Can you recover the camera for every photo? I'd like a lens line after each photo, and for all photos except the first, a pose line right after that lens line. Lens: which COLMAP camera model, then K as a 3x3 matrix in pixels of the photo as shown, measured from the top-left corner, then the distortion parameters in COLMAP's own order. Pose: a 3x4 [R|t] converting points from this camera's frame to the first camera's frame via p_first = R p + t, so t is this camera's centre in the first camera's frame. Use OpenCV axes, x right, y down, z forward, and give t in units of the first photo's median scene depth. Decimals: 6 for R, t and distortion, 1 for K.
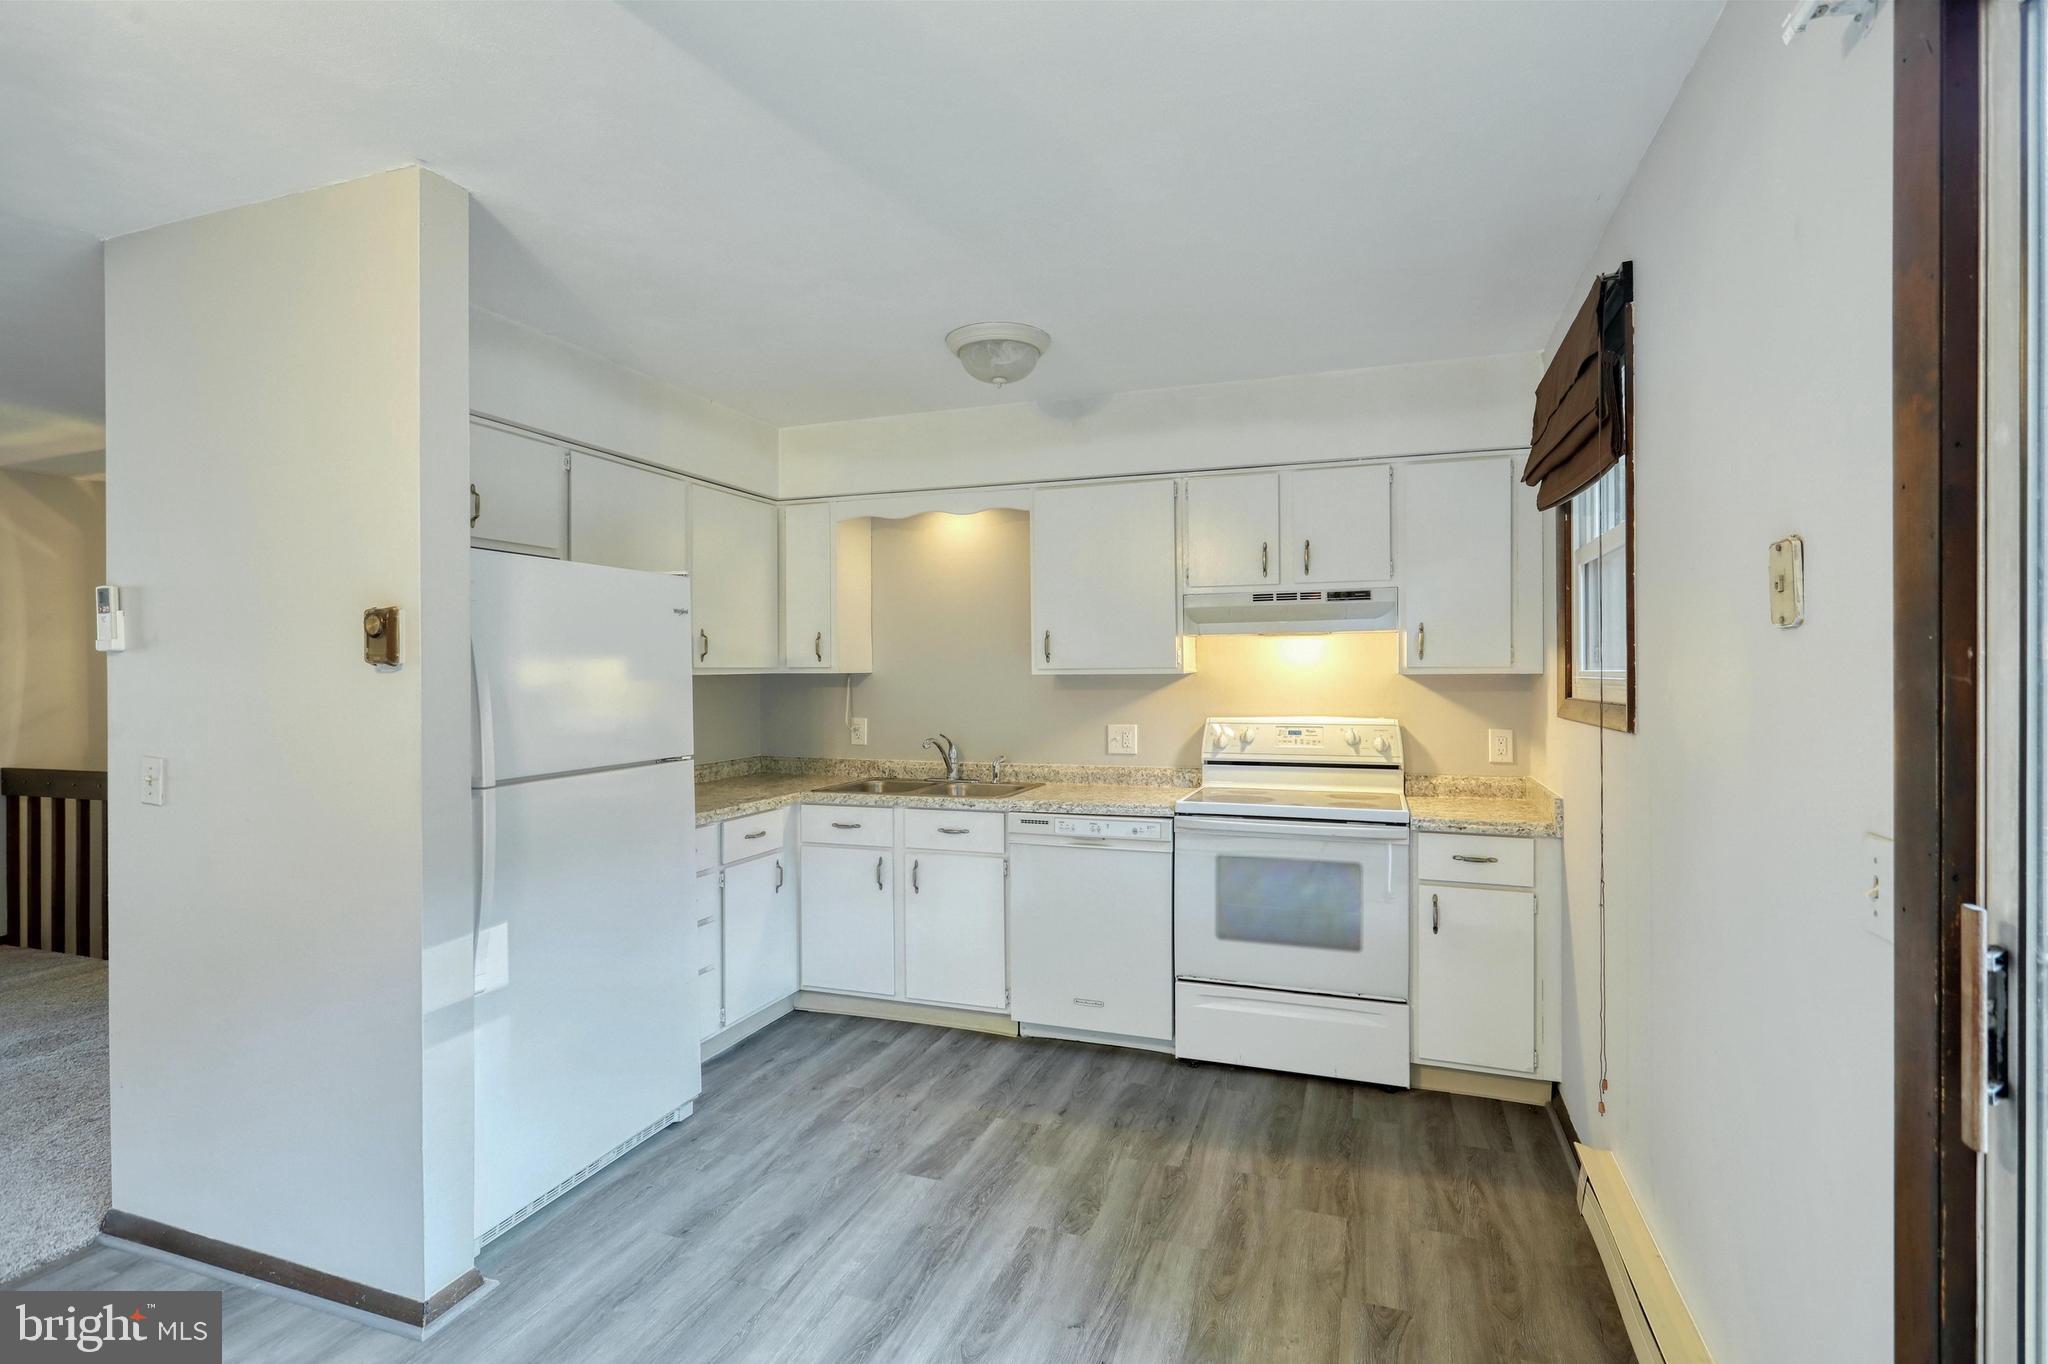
lens RADIAL K [[980.7, 0, 1016.4], [0, 980.7, 676.6], [0, 0, 1]] dist [-0.002774, 0.001681]
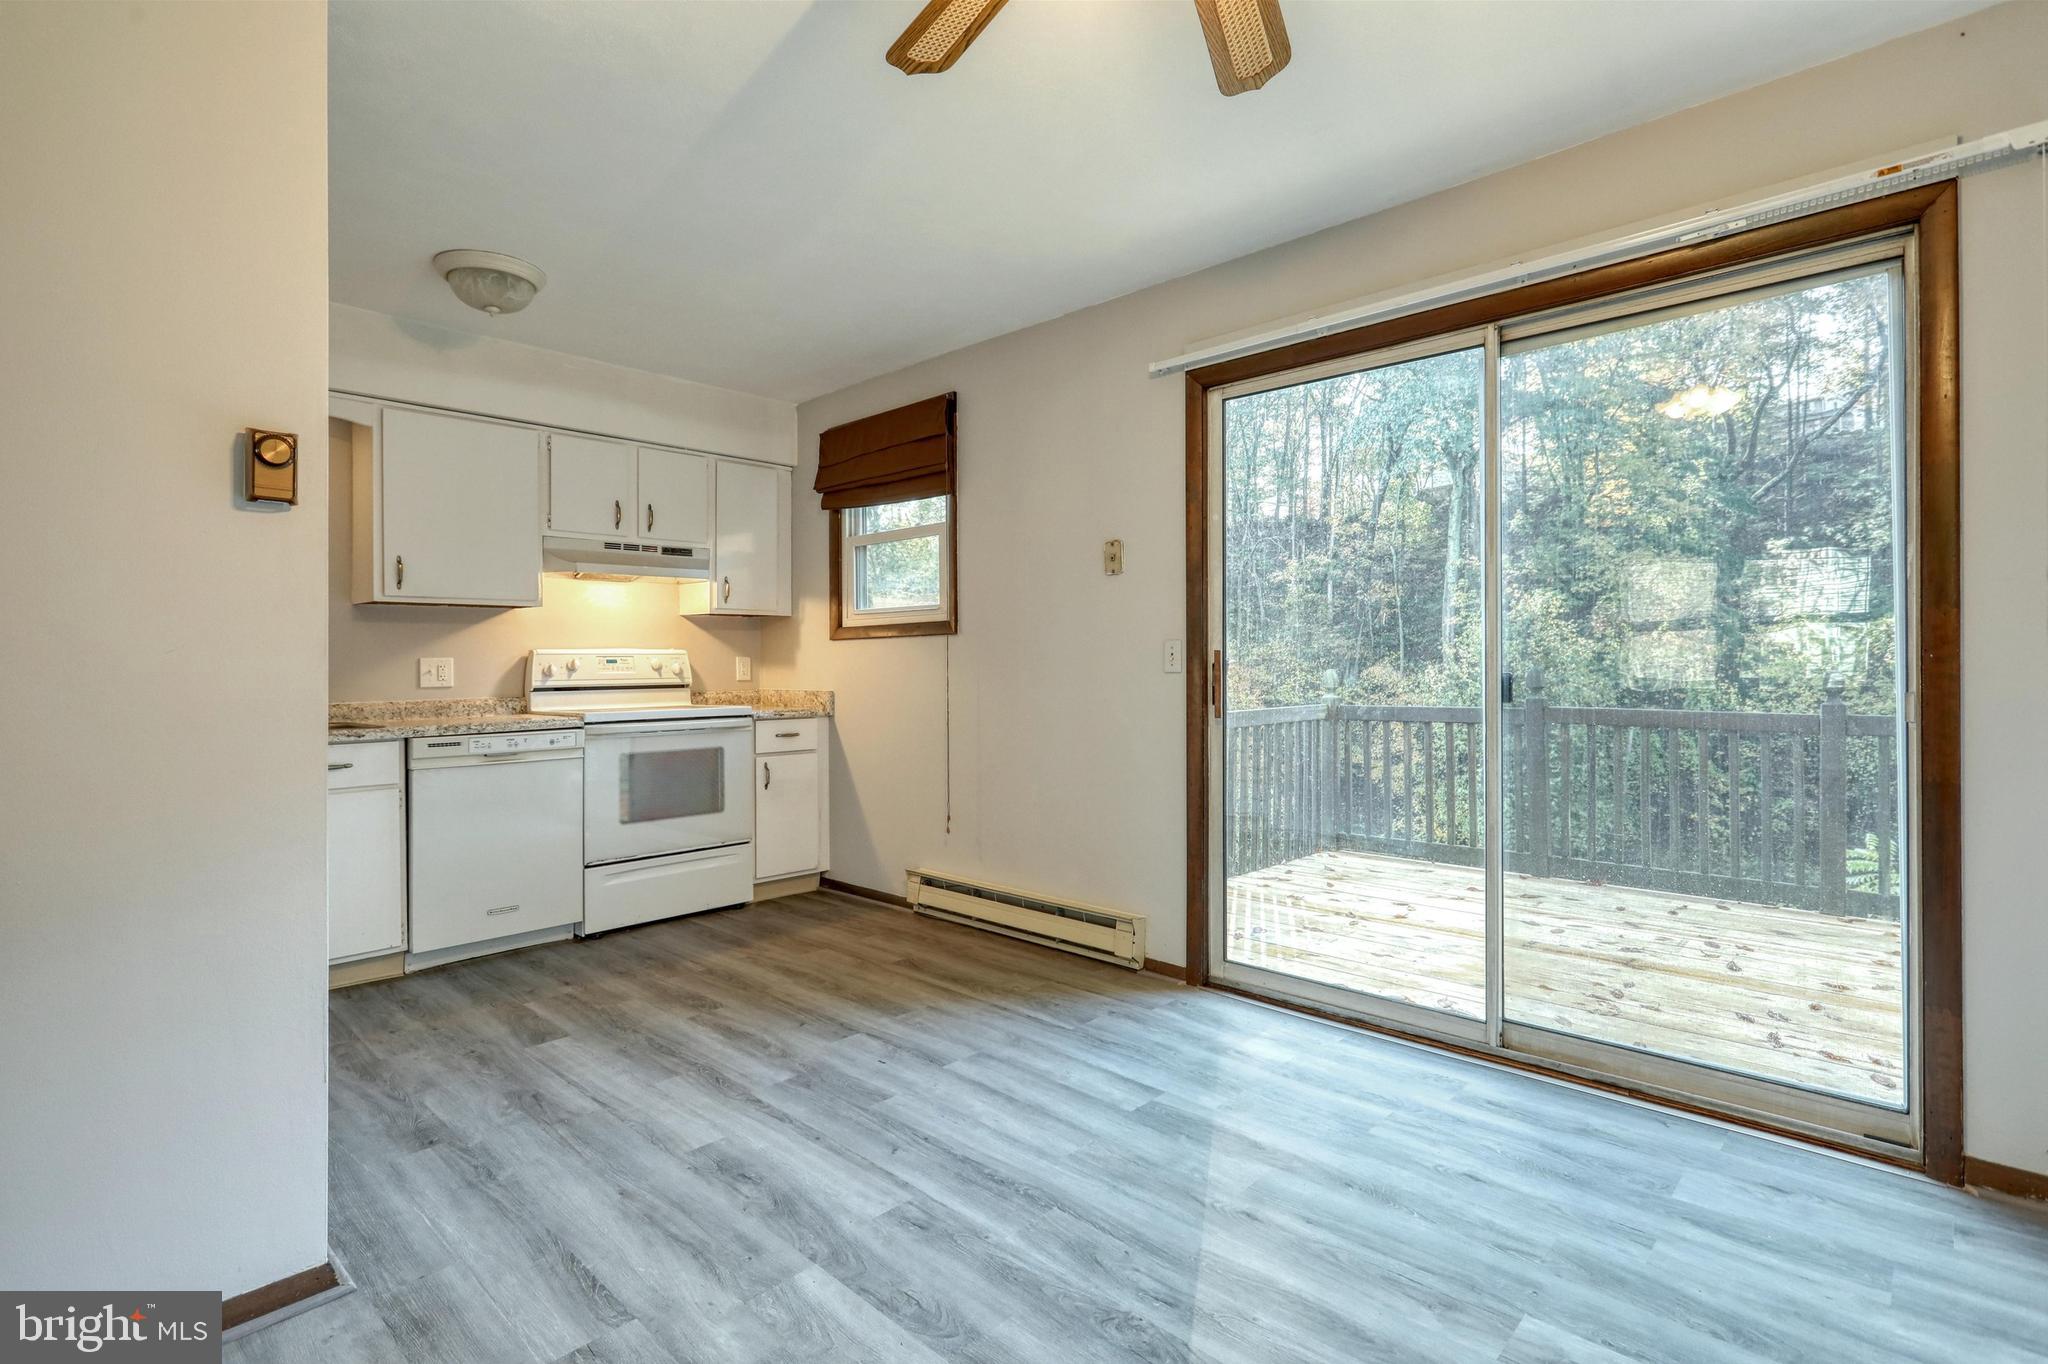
lens RADIAL K [[980.7, 0, 1024.2], [0, 980.7, 662.4], [0, 0, 1]] dist [-0.002774, 0.001681]
pose [[0.397884, 0.001972, 0.917433, -0.682066], [0.009745, 0.999932, -0.006376, 0.078442], [-0.917384, 0.011477, 0.397838, 0.061660]]
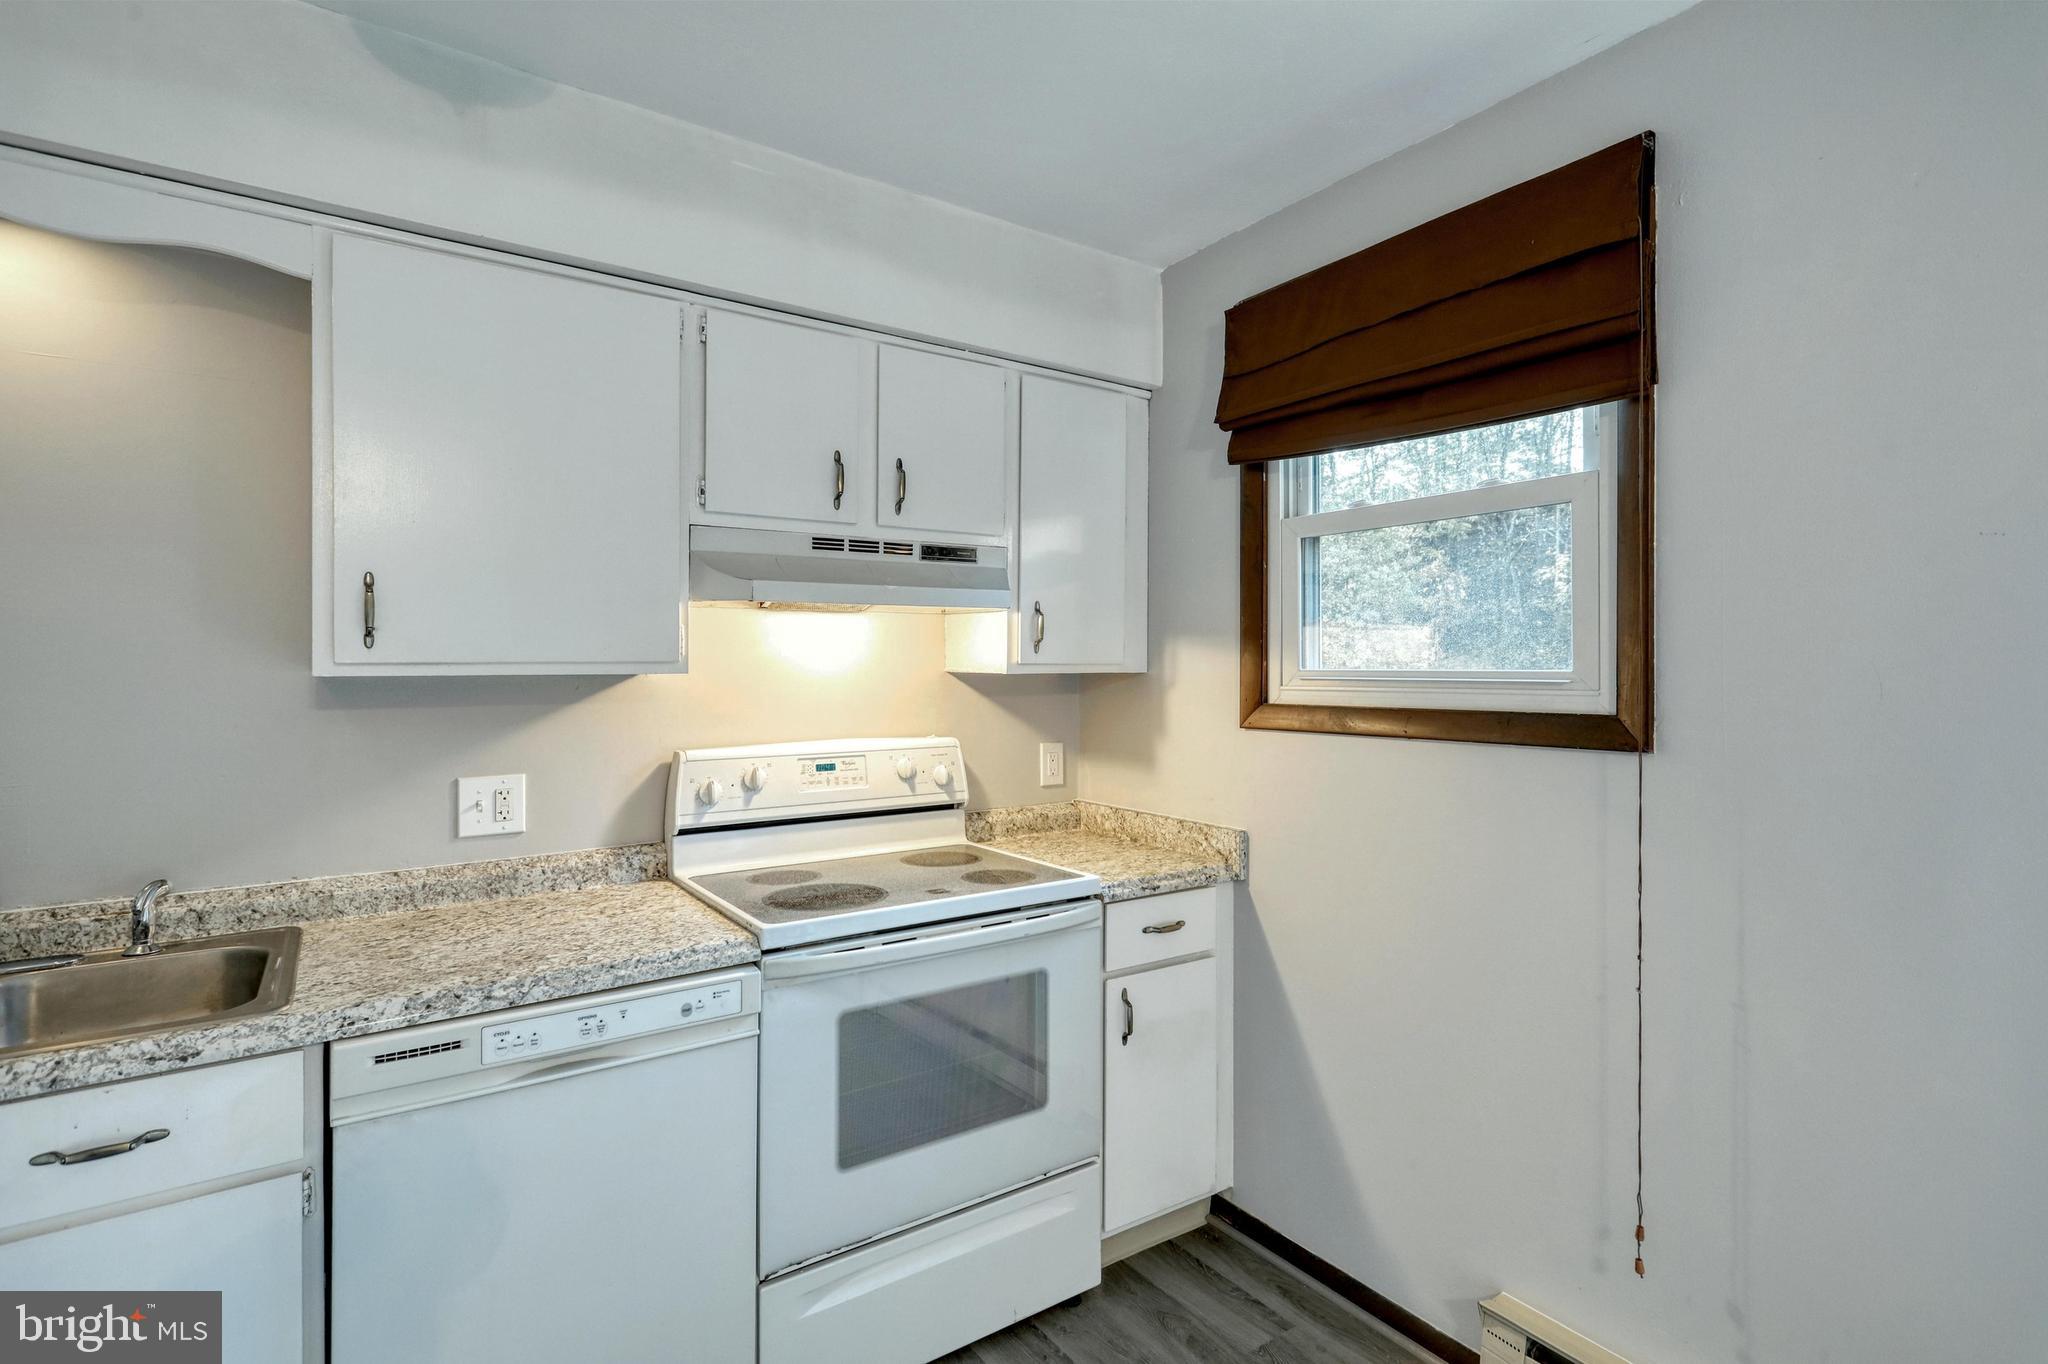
lens RADIAL K [[980.7, 0, 1028.9], [0, 980.7, 659.8], [0, 0, 1]] dist [-0.002774, 0.001681]
pose [[0.576818, 0.008206, 0.816832, -0.168209], [0.001921, 0.999933, -0.011402, -0.004219], [-0.816871, 0.008146, 0.576763, 0.587248]]
